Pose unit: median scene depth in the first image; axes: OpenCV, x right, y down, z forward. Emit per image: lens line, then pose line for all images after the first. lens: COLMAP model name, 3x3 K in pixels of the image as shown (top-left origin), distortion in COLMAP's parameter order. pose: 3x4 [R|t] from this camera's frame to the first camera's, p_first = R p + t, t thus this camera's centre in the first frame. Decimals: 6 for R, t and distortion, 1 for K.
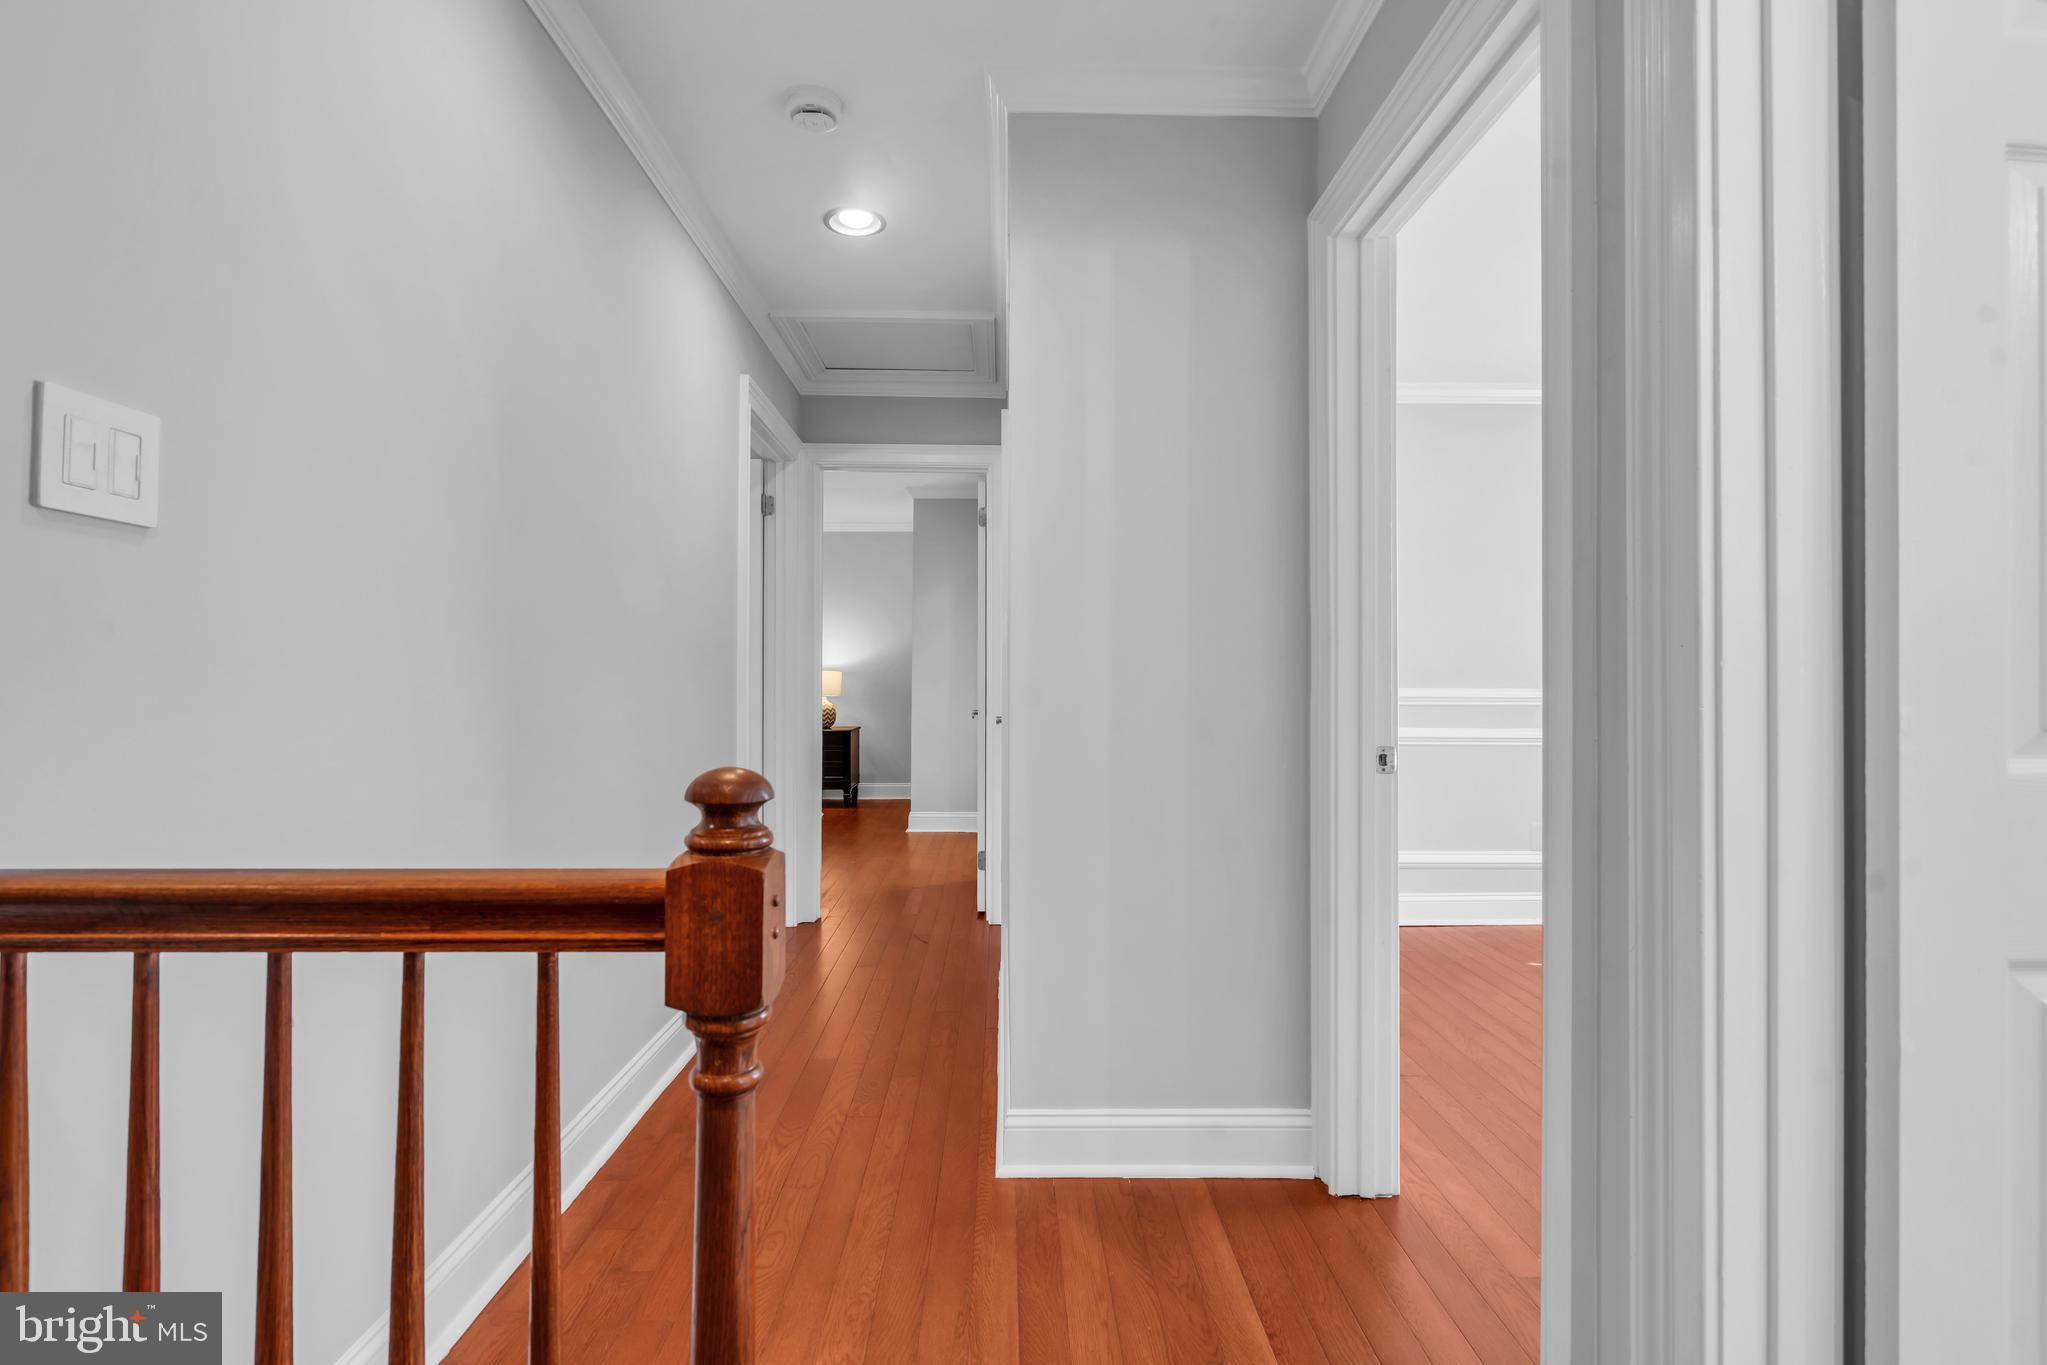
lens RADIAL K [[924.4, 0, 1019.7], [0, 924.4, 673.5], [0, 0, 1]] dist [0.002368, 0.000820]
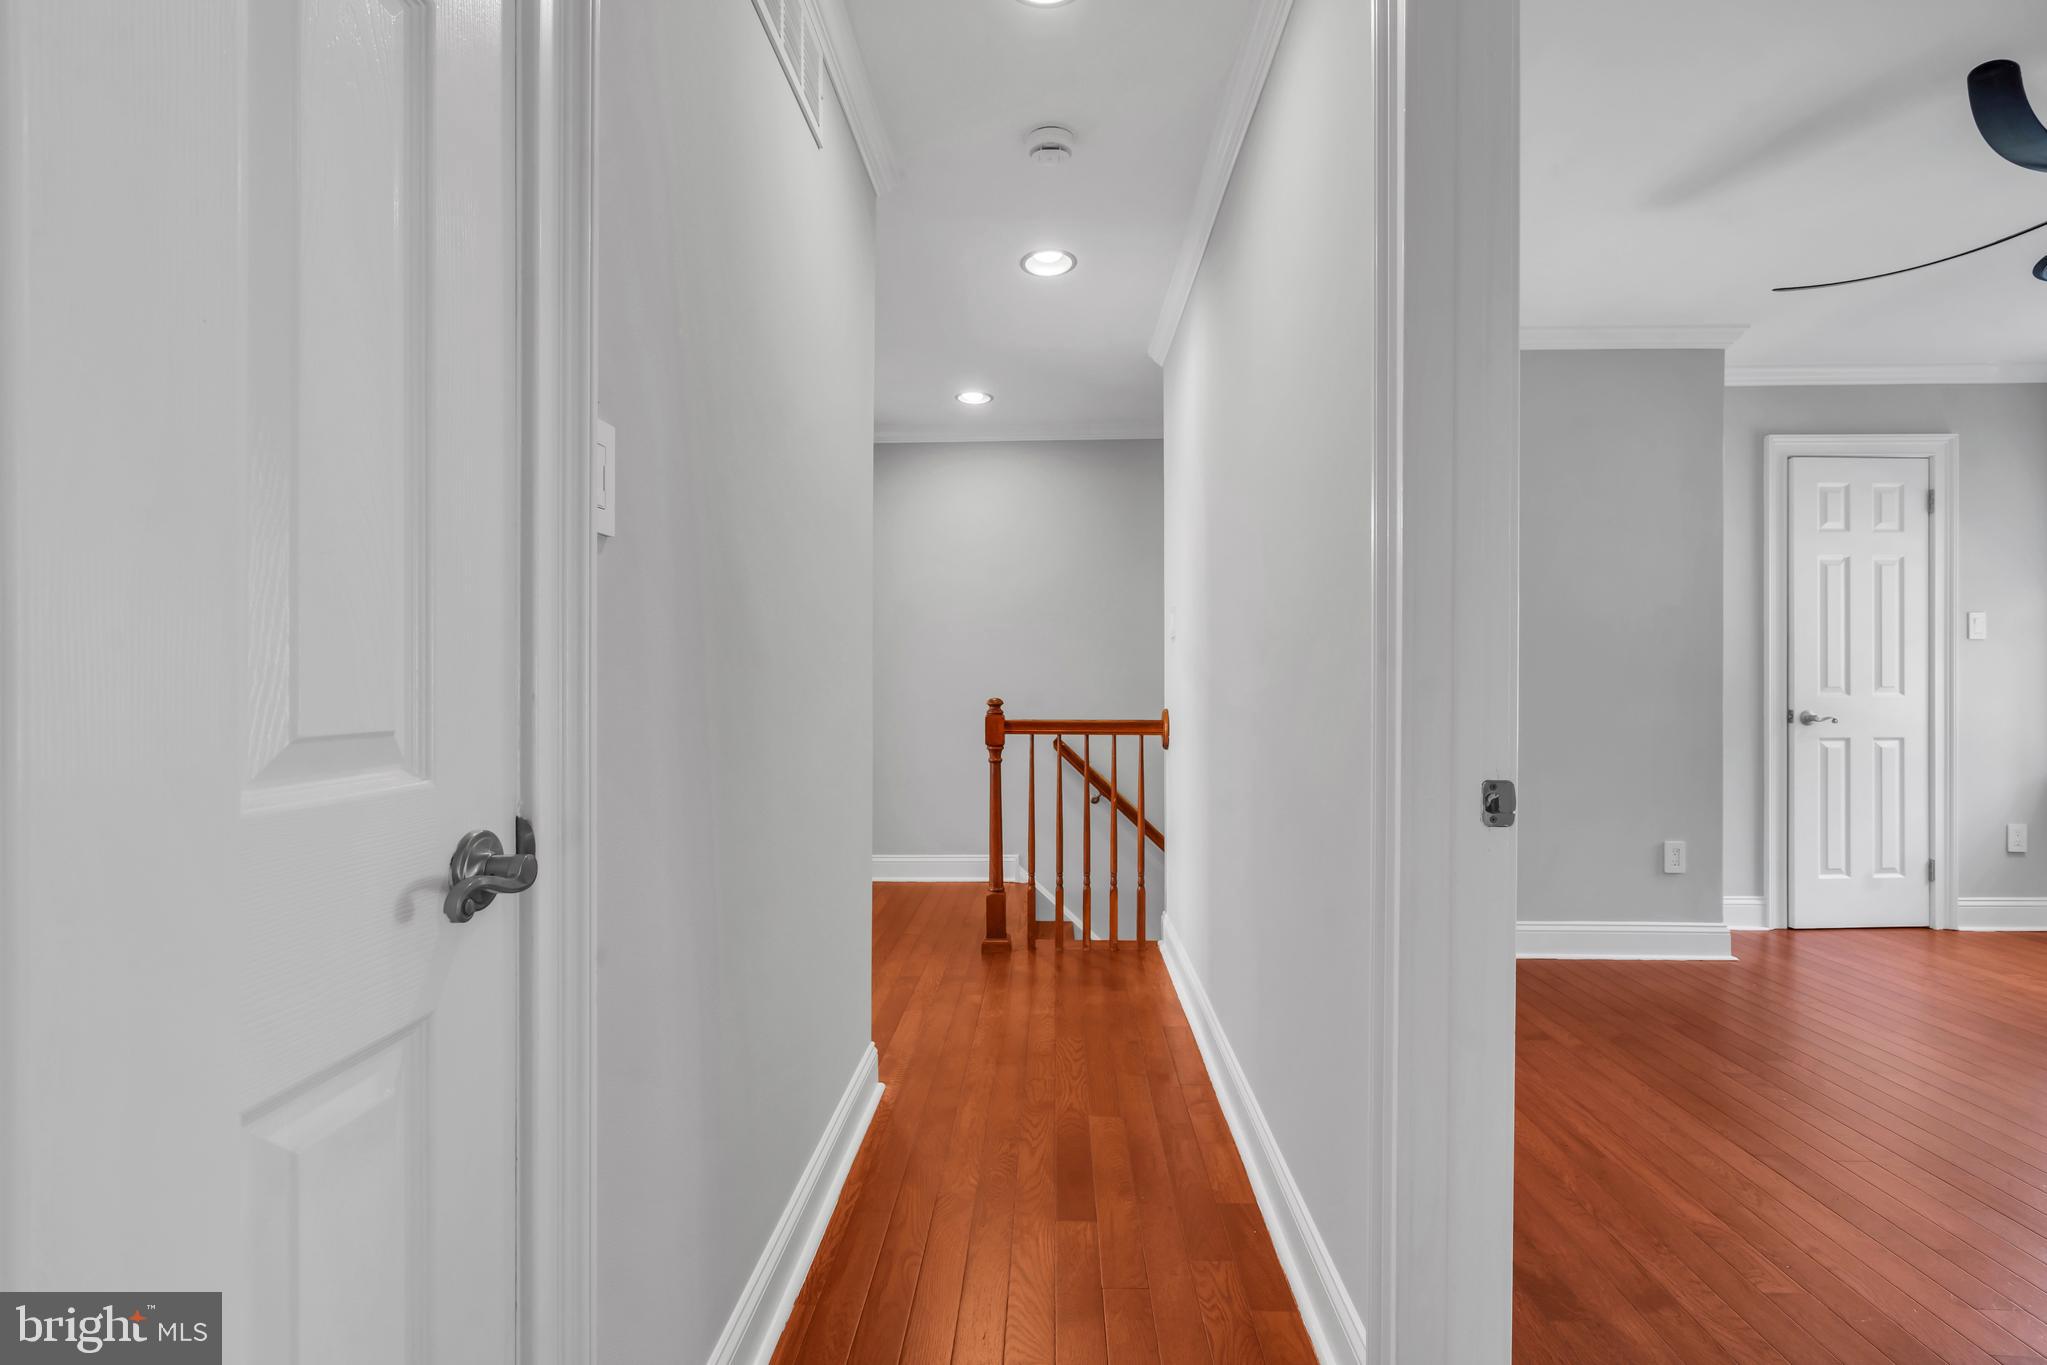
lens RADIAL K [[916.5, 0, 1027.8], [0, 916.5, 686.4], [0, 0, 1]] dist [-0.000056, 0.000131]
pose [[-0.998726, 0.000625, 0.050464, -0.288783], [0.000139, 0.999954, -0.009628, 0.031189], [-0.050468, -0.009608, -0.998679, 2.313121]]
